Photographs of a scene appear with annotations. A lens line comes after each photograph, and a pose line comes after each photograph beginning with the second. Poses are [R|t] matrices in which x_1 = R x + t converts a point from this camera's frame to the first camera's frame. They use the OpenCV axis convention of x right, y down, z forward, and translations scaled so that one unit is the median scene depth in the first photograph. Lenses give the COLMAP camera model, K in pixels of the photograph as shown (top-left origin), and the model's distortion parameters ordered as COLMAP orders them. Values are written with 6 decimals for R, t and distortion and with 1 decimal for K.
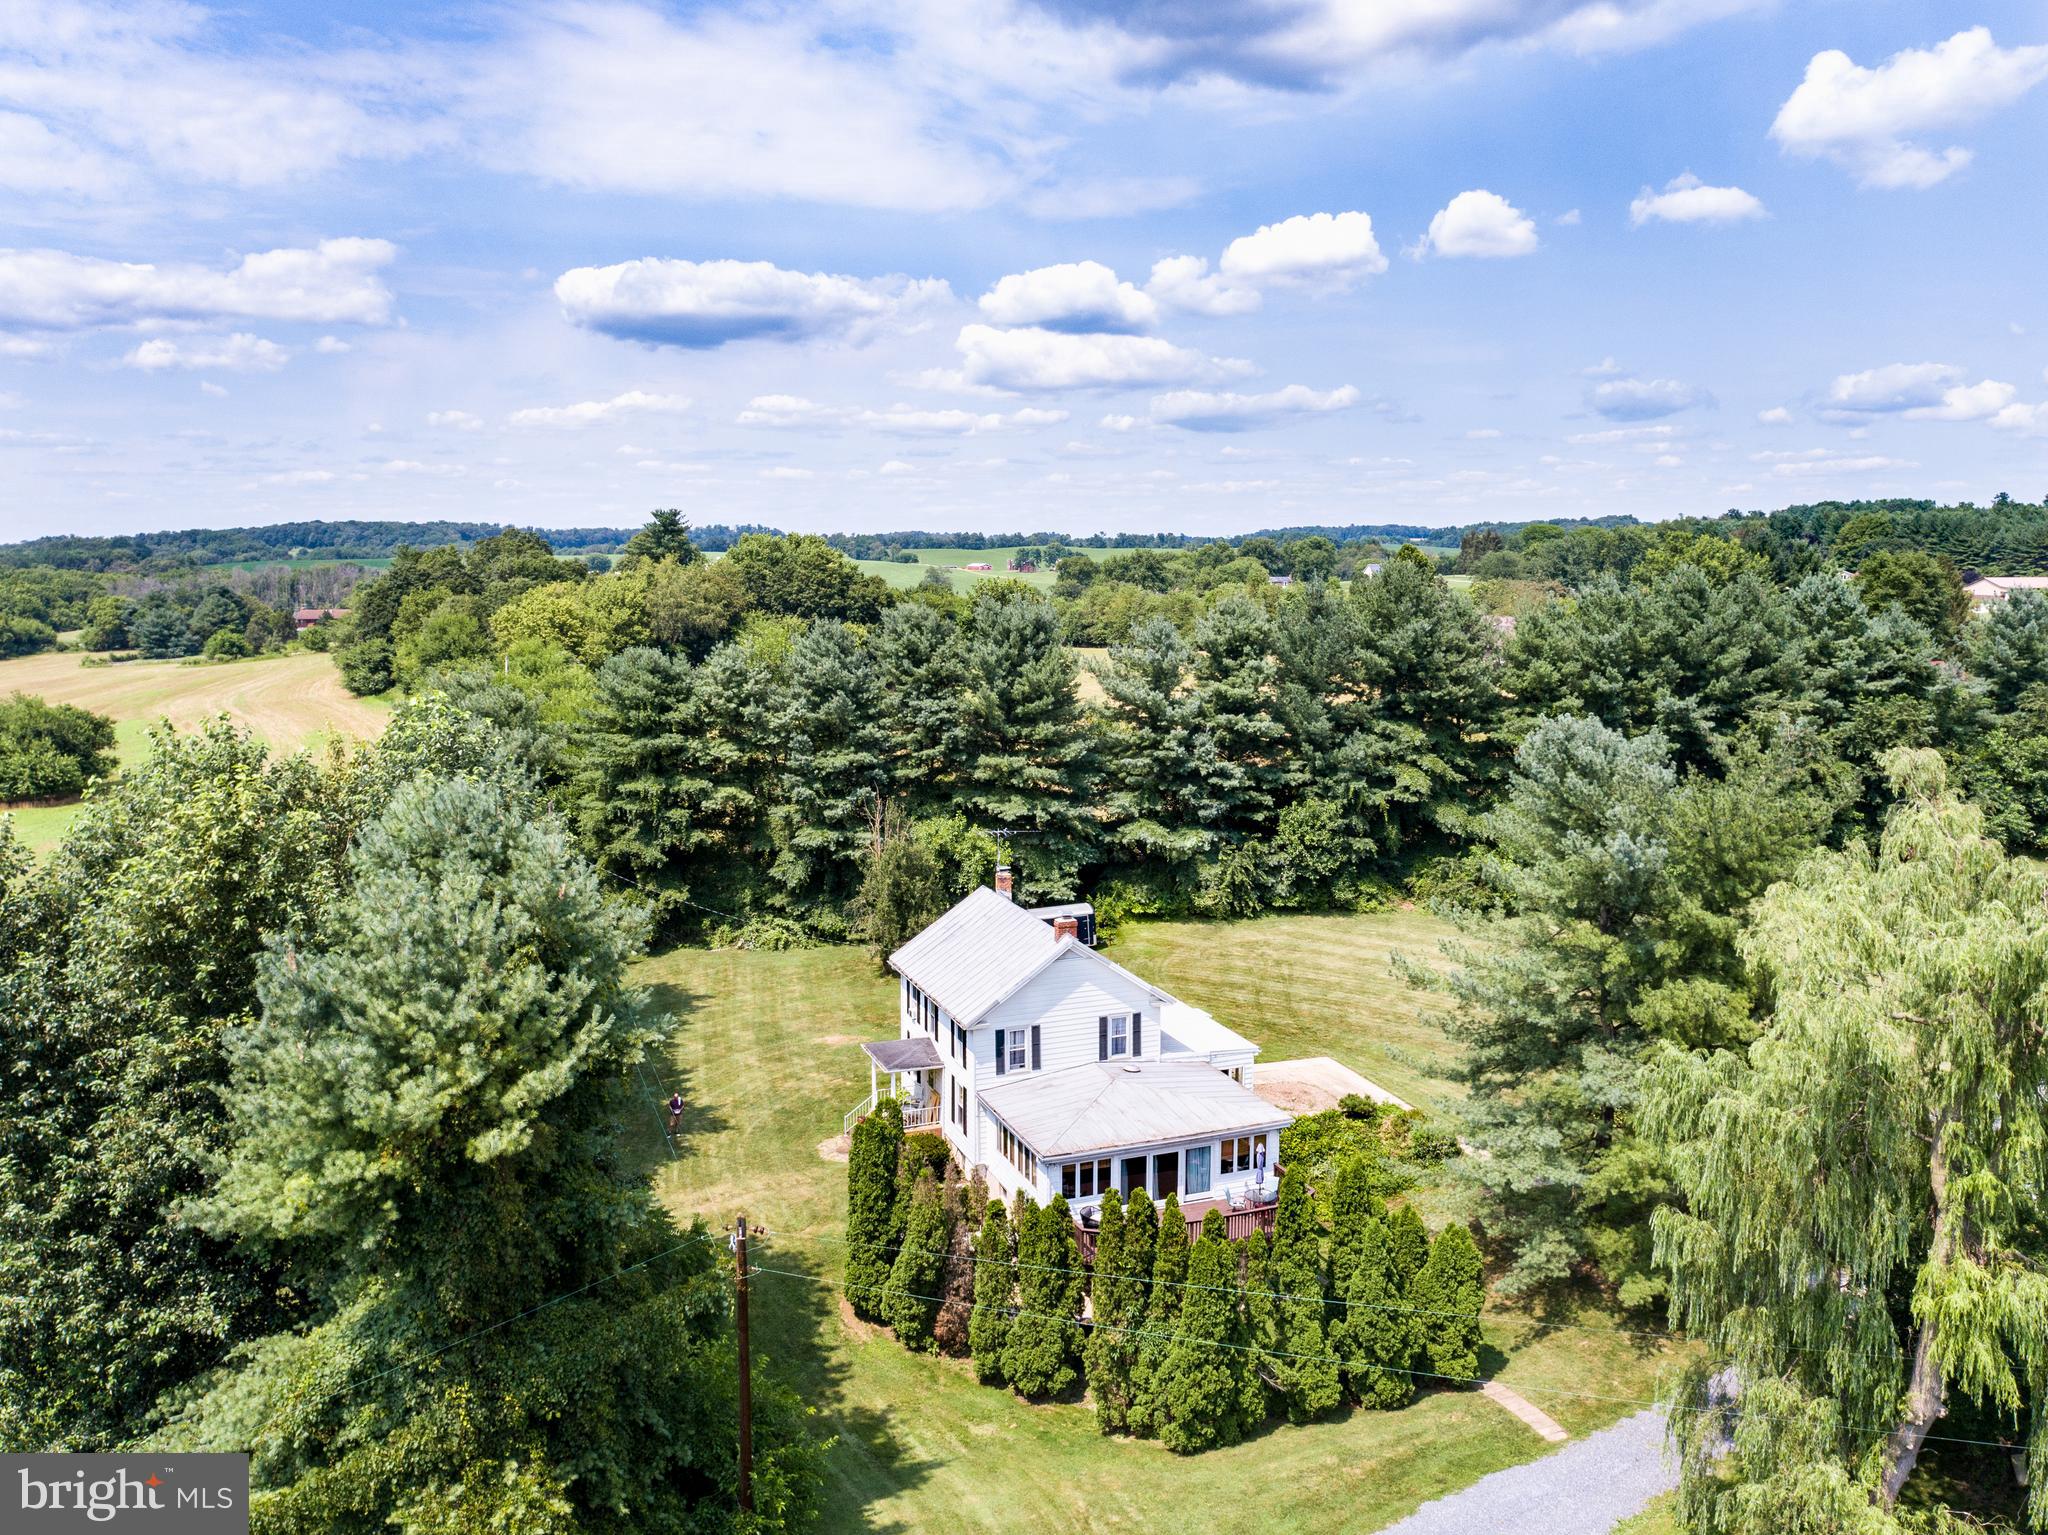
lens RADIAL K [[1566.9, 0, 1020.8], [0, 1566.9, 774.5], [0, 0, 1]] dist [-0.033874, 0.036137]
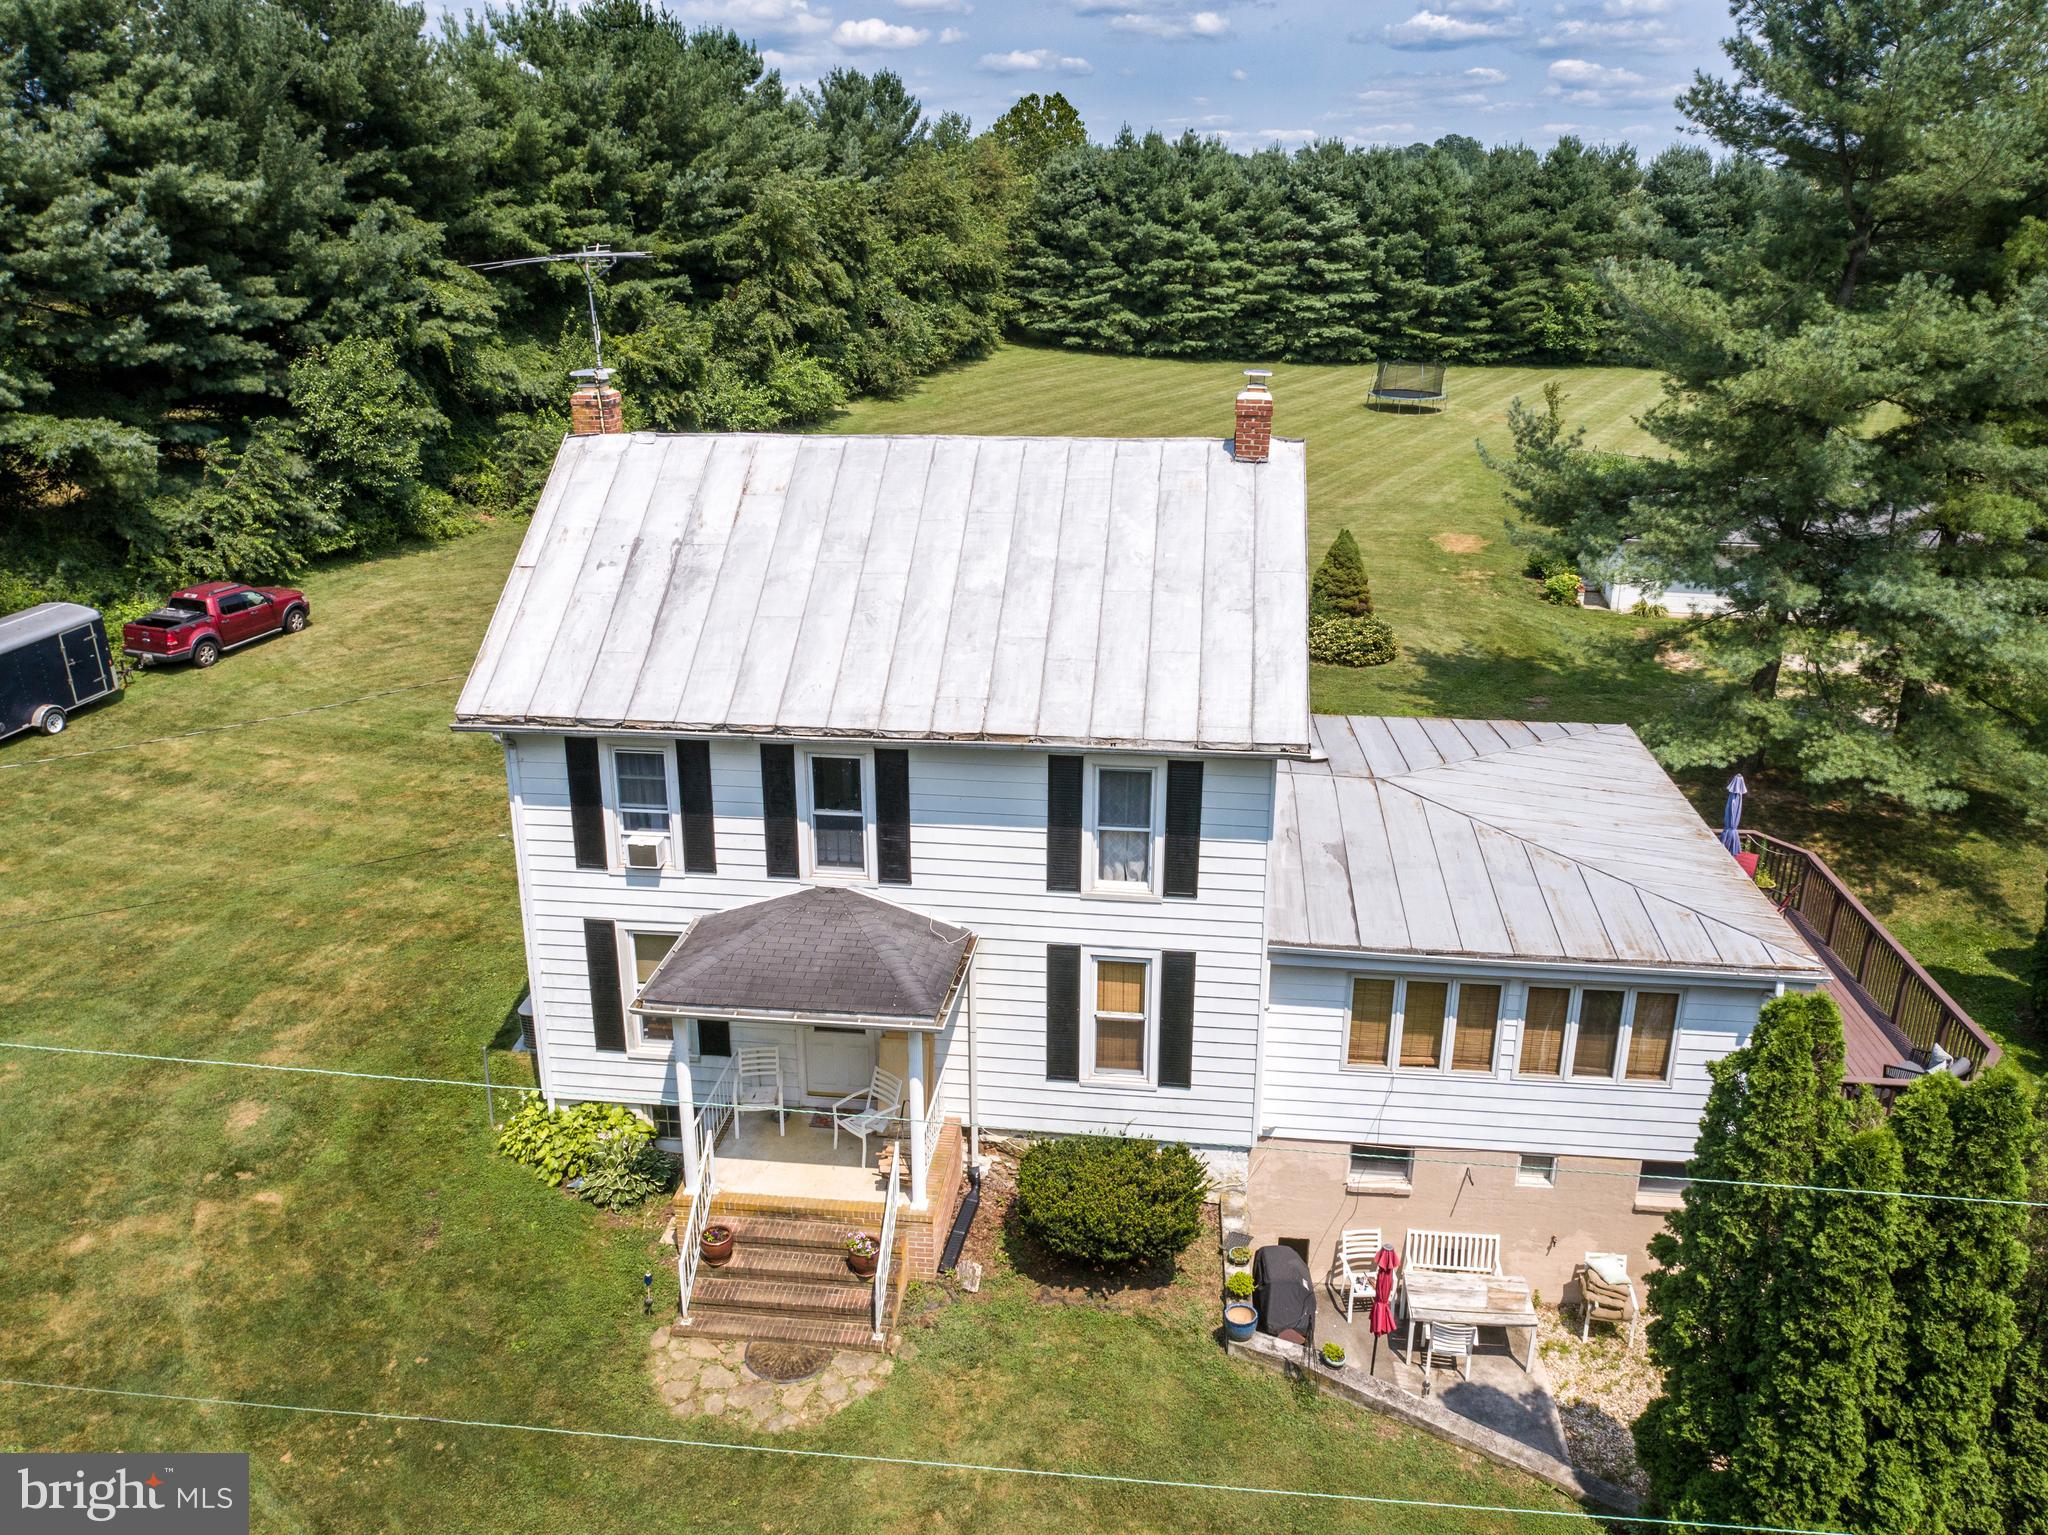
lens RADIAL K [[1556.7, 0, 1016.9], [0, 1556.7, 773.0], [0, 0, 1]] dist [-0.022757, 0.015856]
pose [[0.463326, -0.293467, 0.836185, -0.199868], [0.126736, 0.955820, 0.265230, 0.047666], [-0.877079, -0.016913, 0.480049, 0.561466]]
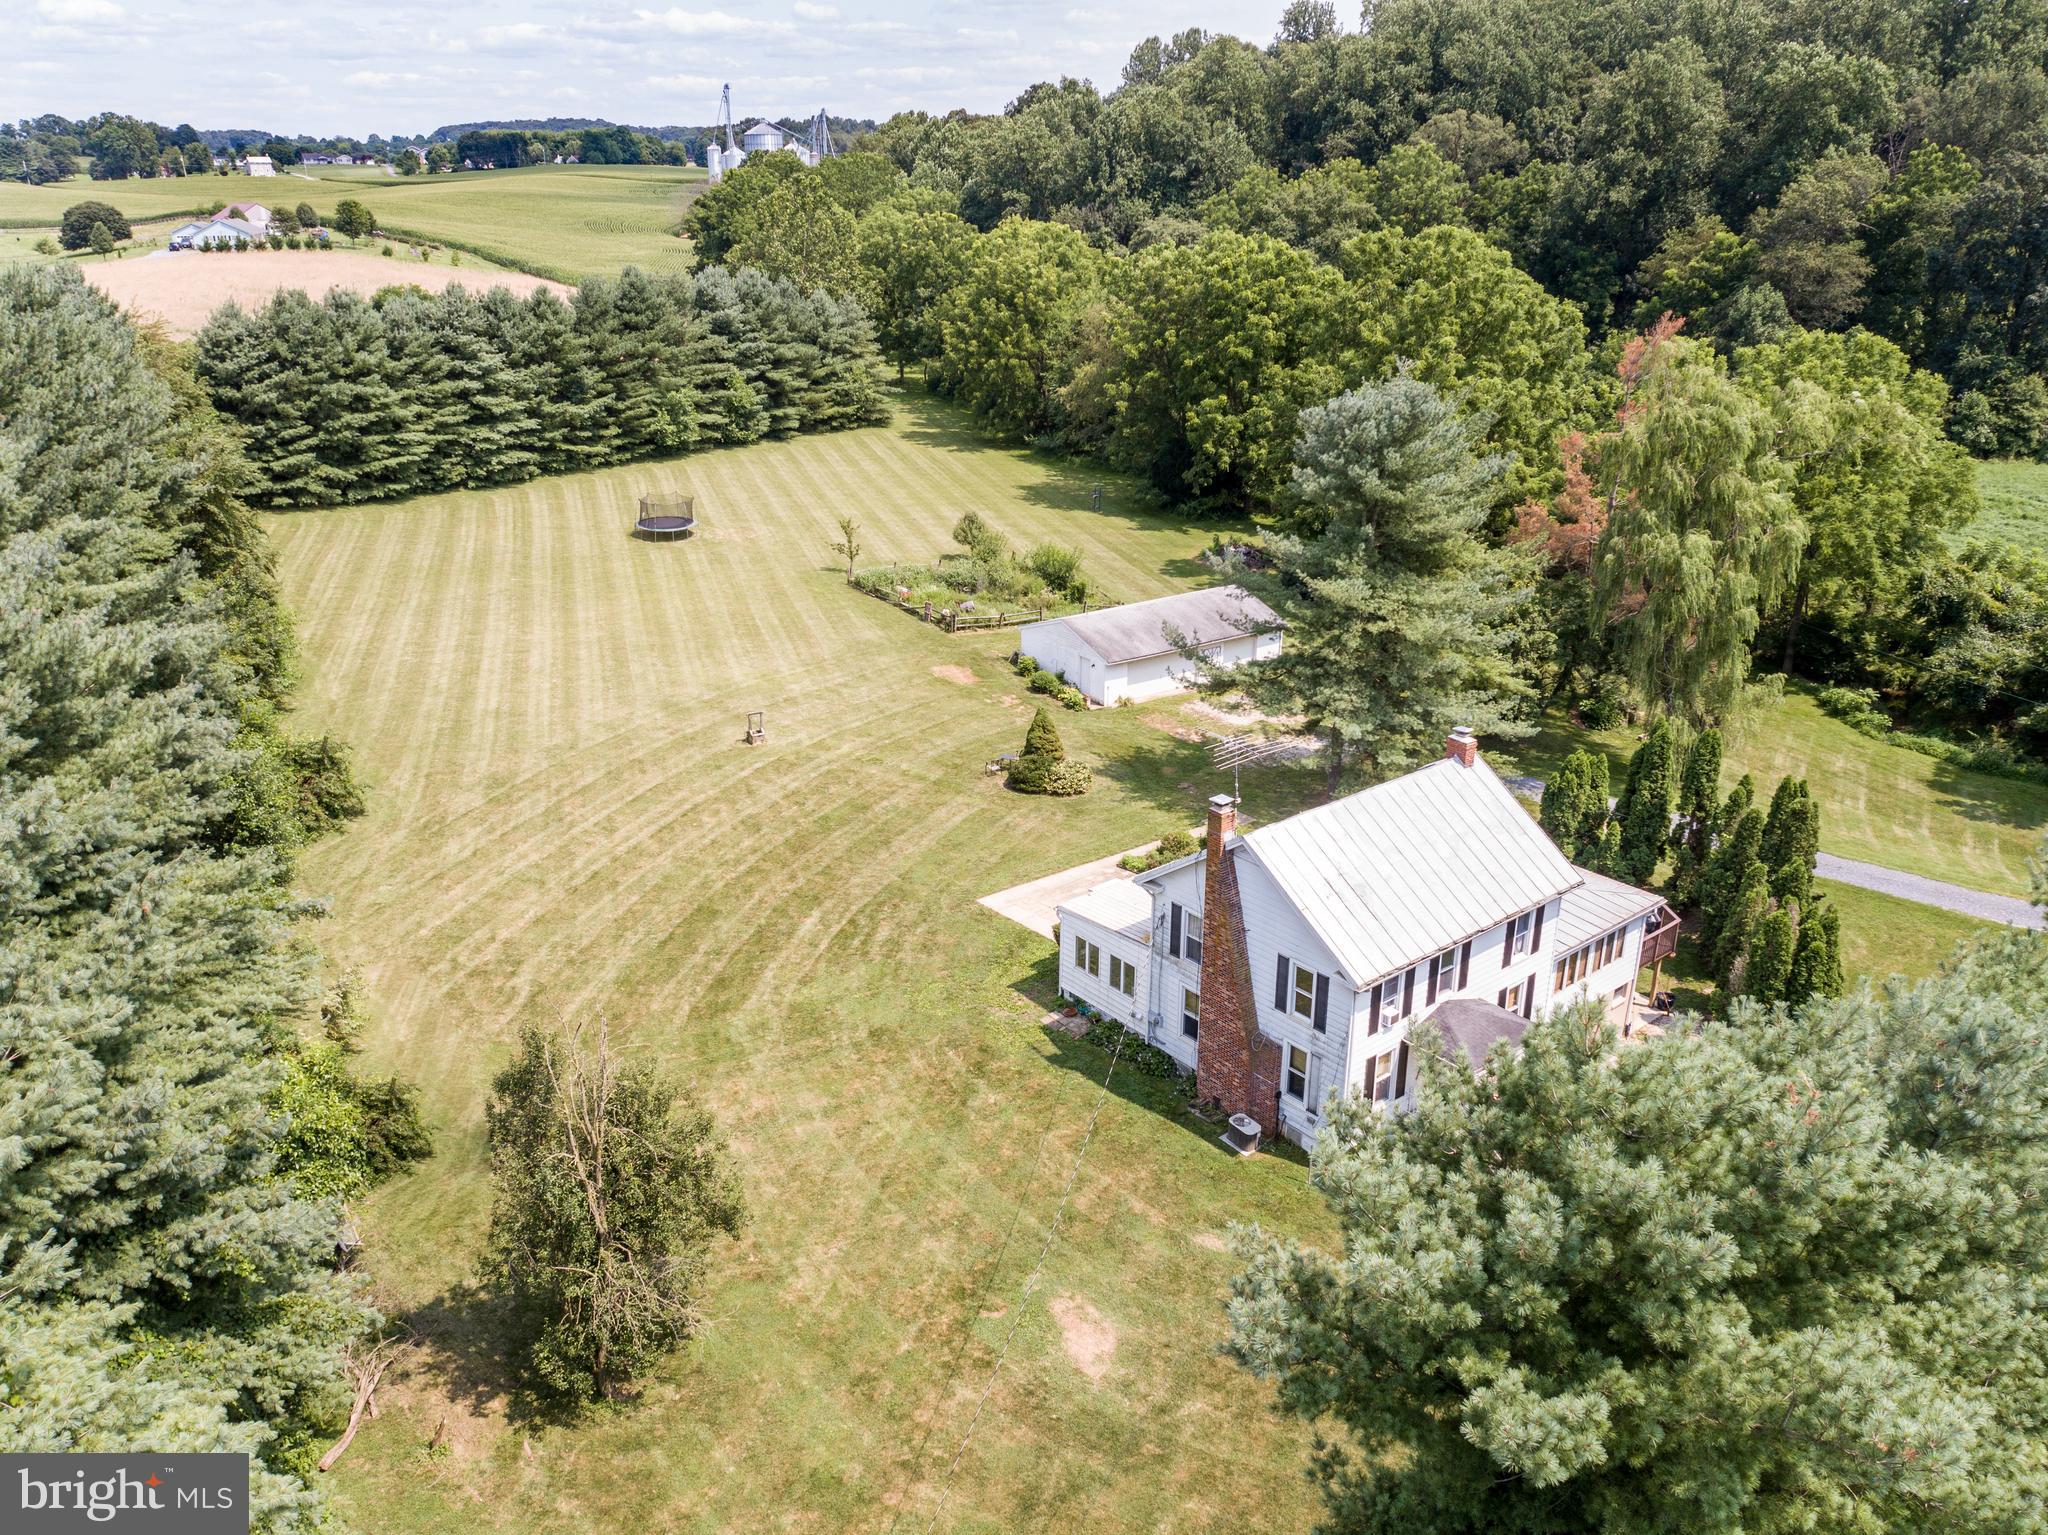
lens RADIAL K [[1556.7, 0, 1016.9], [0, 1556.7, 773.0], [0, 0, 1]] dist [-0.022757, 0.015856]
pose [[-0.308528, -0.341379, 0.887846, -0.398058], [0.140981, 0.906661, 0.397605, -0.156018], [-0.940710, 0.247842, -0.231602, 0.900766]]
